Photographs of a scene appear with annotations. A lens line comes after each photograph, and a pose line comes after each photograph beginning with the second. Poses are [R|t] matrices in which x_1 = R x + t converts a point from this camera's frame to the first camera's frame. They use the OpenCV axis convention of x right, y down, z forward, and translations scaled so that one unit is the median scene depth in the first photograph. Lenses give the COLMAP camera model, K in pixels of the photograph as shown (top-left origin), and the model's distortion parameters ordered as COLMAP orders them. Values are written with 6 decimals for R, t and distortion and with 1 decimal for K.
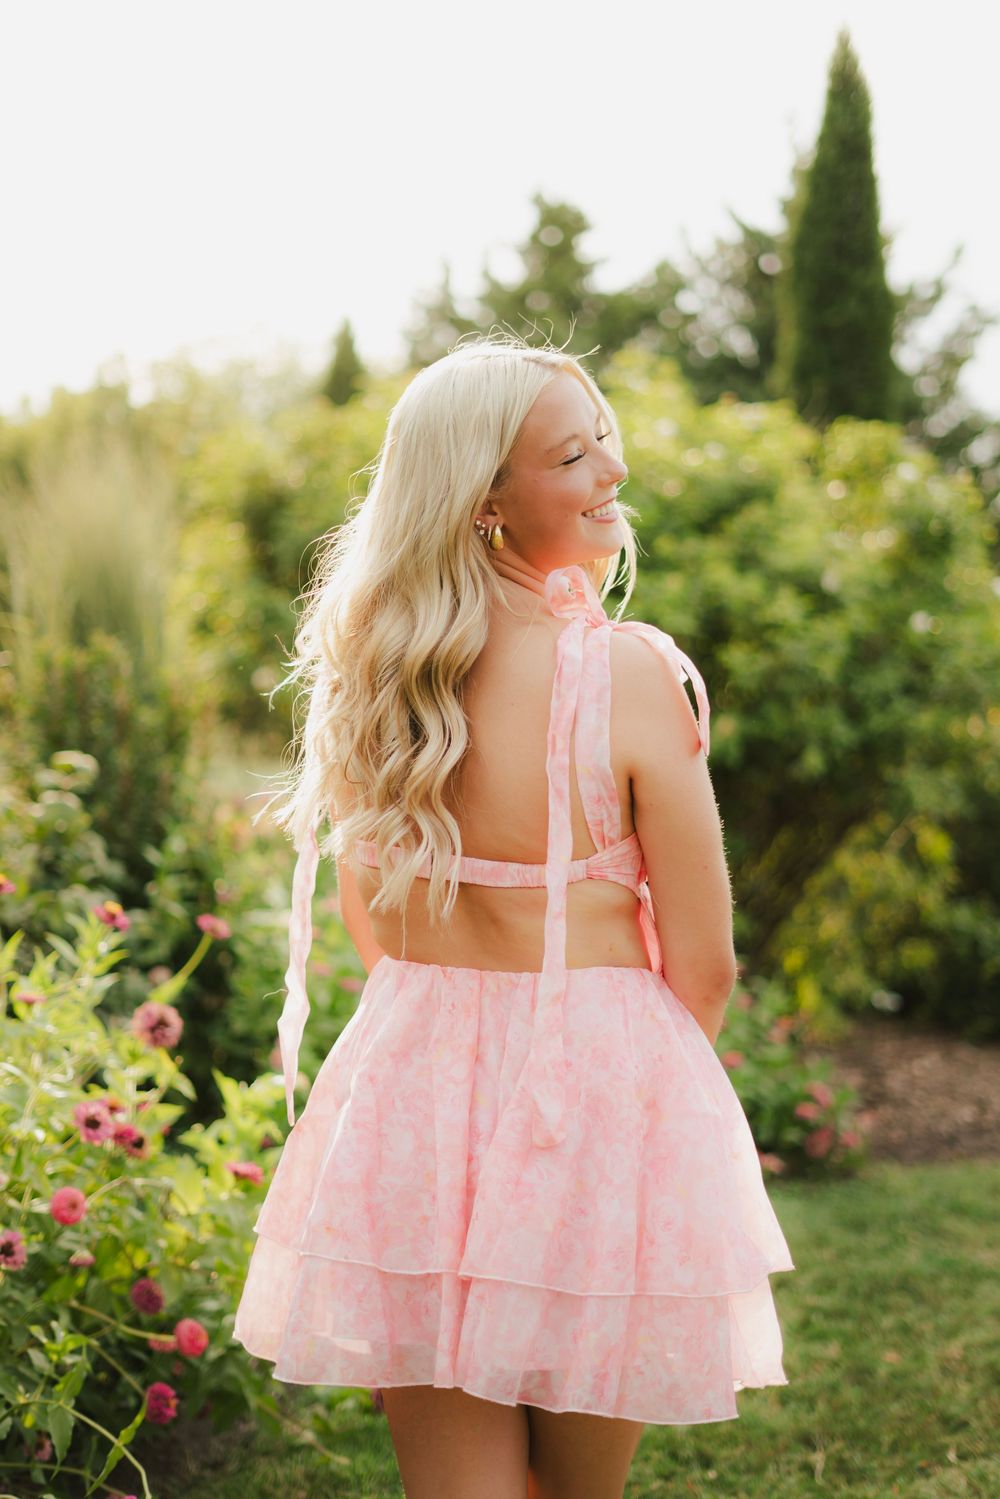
lens RADIAL K [[2191.3, 0, 500.0], [0, 2191.3, 749.5], [0, 0, 1]] dist [-0.010551, -0.005251]
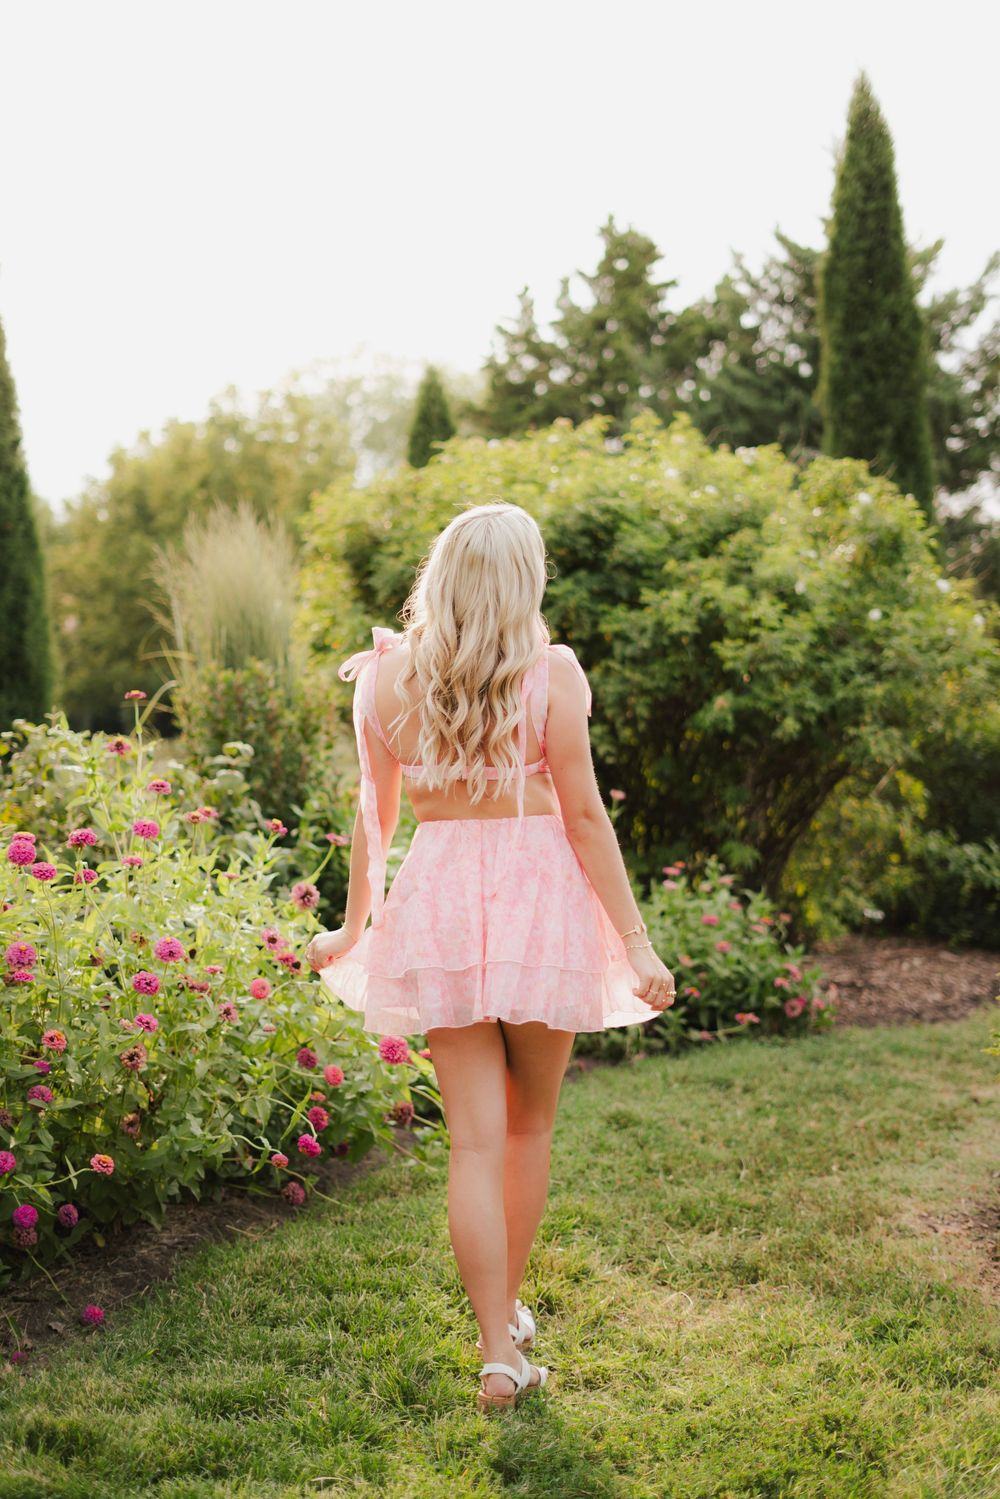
lens RADIAL K [[2146.8, 0, 500.0], [0, 2146.8, 749.5], [0, 0, 1]] dist [-0.016610, 0.026091]
pose [[0.997172, -0.051000, -0.055199, 0.039001], [0.051081, 0.998695, 0.000059, 0.010148], [0.055124, -0.002879, 0.998475, -0.278100]]
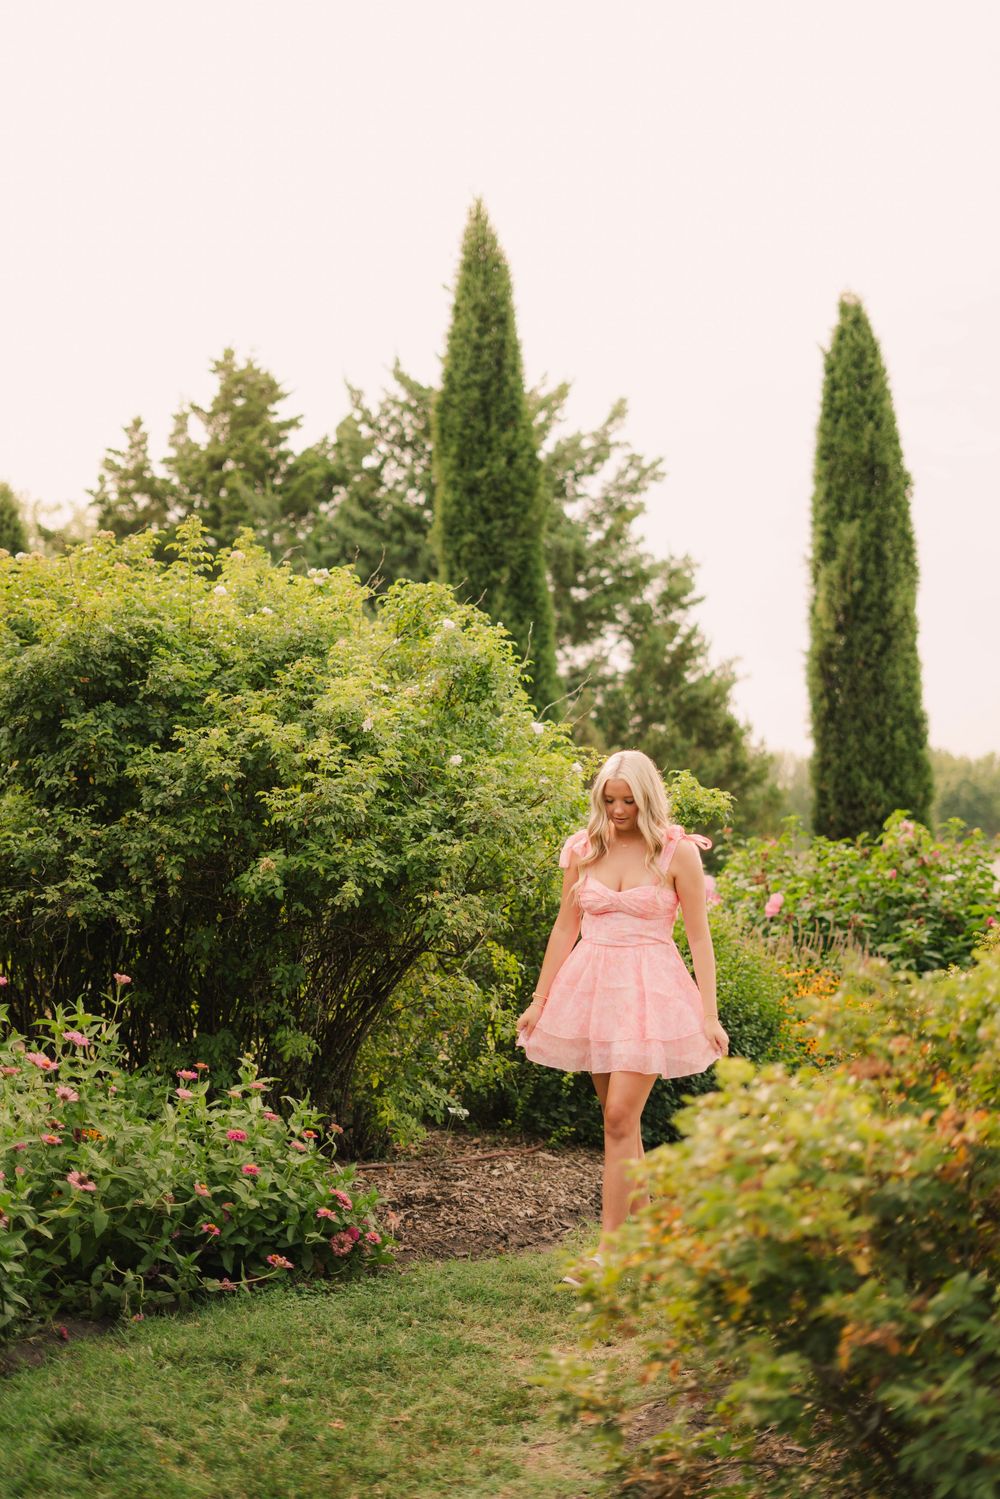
lens RADIAL K [[2146.8, 0, 500.0], [0, 2146.8, 749.5], [0, 0, 1]] dist [-0.016610, 0.026091]
pose [[0.992647, -0.042120, 0.113484, 0.095505], [0.049608, 0.996717, -0.063992, 0.006995], [-0.110416, 0.069151, 0.991477, -0.065081]]
